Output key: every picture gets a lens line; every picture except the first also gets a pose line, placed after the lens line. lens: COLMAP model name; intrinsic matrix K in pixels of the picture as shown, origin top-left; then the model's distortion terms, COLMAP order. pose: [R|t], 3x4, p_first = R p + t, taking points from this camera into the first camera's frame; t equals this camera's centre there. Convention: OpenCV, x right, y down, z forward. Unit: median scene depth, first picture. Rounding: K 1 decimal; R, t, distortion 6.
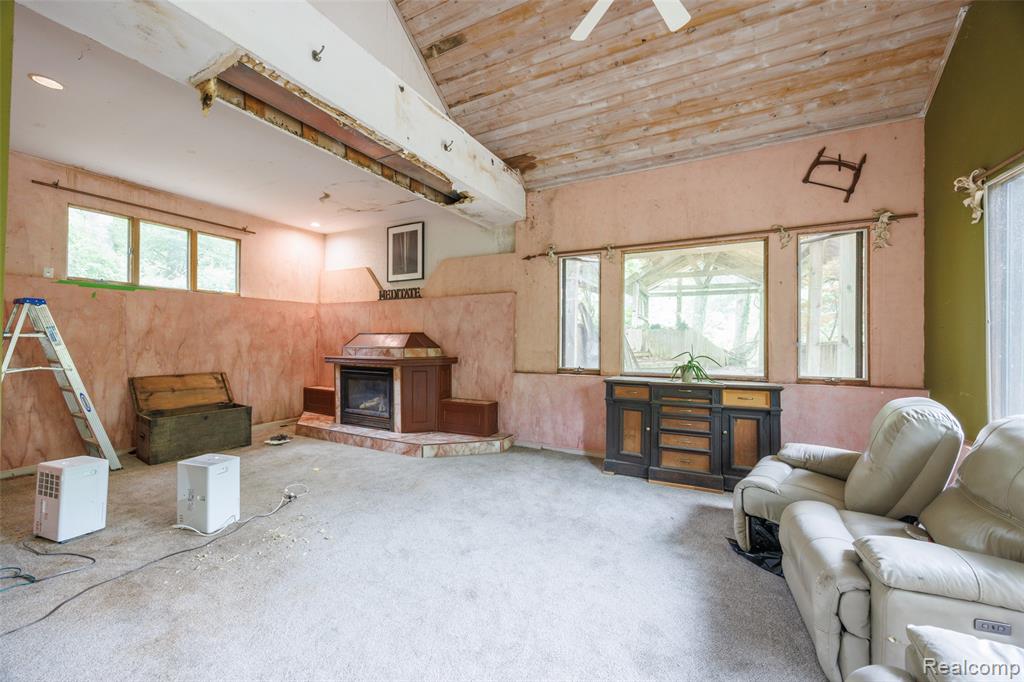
lens RADIAL K [[397.5, 0, 506.1], [0, 397.5, 338.6], [0, 0, 1]] dist [-0.008167, -0.000159]
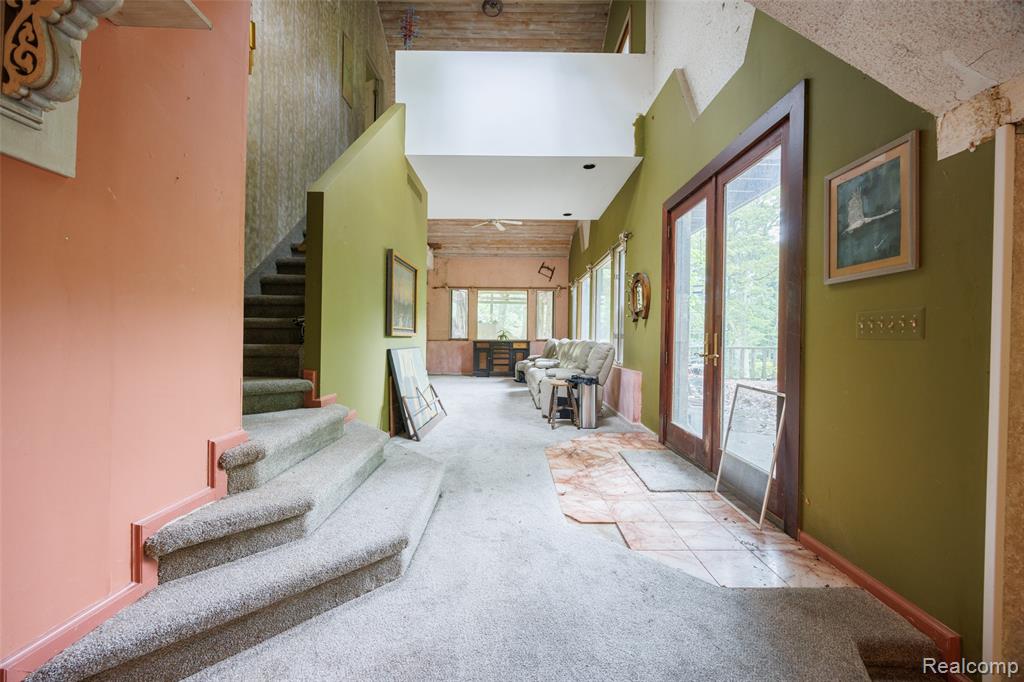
lens RADIAL K [[397.5, 0, 515.0], [0, 397.5, 337.1], [0, 0, 1]] dist [-0.008167, -0.000159]
pose [[0.880616, 0.005200, 0.473801, -0.750743], [-0.007719, 0.999965, 0.003371, 0.070575], [-0.473767, -0.006626, 0.880625, -1.432701]]
